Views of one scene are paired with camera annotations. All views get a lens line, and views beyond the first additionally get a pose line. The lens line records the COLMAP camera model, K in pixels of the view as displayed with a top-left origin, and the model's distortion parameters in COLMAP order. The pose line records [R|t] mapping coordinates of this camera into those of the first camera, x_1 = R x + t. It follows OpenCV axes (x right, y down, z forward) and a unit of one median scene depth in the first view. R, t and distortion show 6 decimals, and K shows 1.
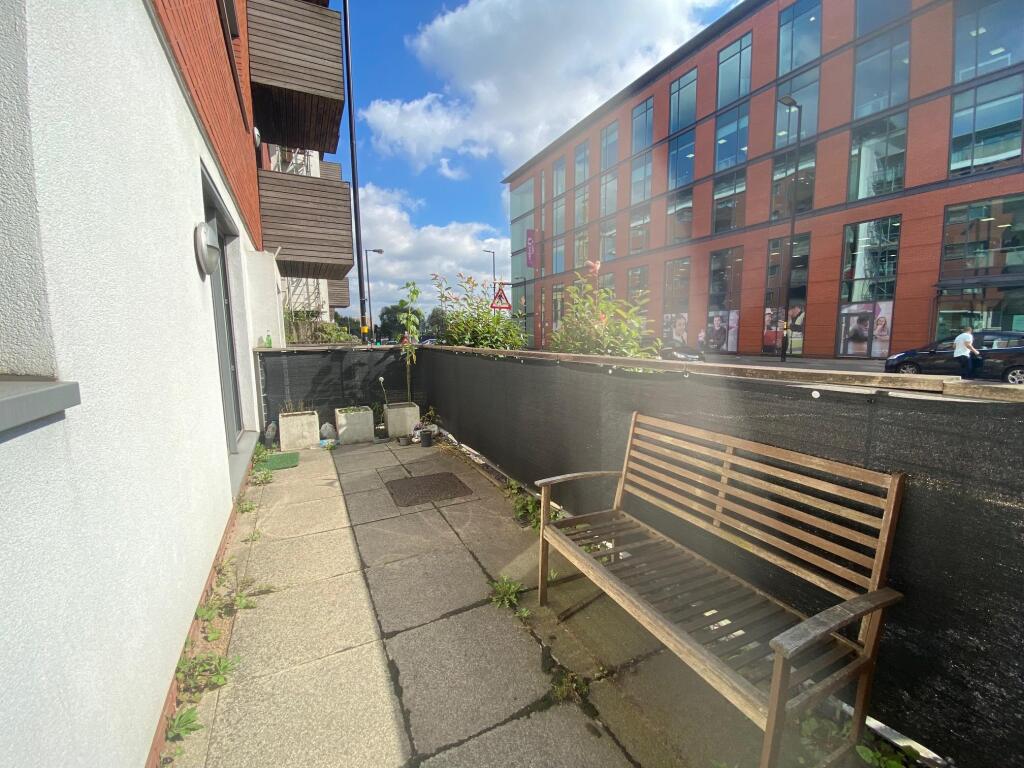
lens RADIAL K [[404.3, 0, 512.3], [0, 404.3, 380.6], [0, 0, 1]] dist [0.023764, -0.021115]
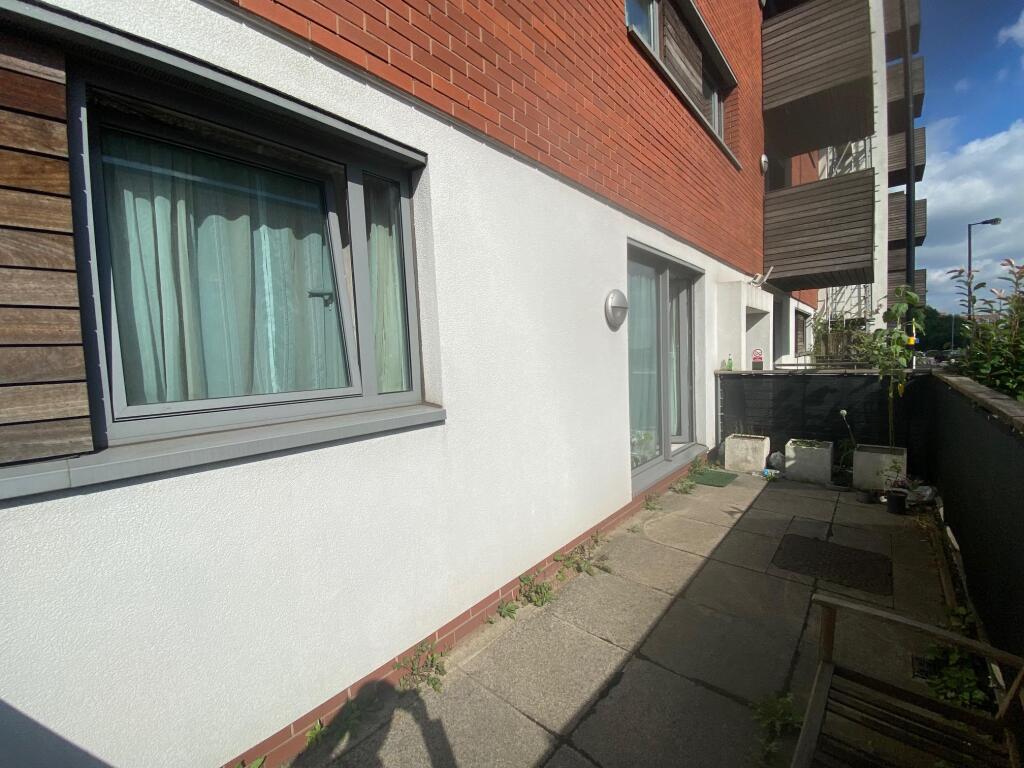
lens RADIAL K [[404.3, 0, 512.3], [0, 404.3, 380.6], [0, 0, 1]] dist [0.023764, -0.021115]
pose [[0.385463, 0.049466, -0.921396, 0.189822], [-0.076345, 0.996848, 0.021578, -0.038535], [0.919559, 0.062026, 0.388025, 0.075912]]
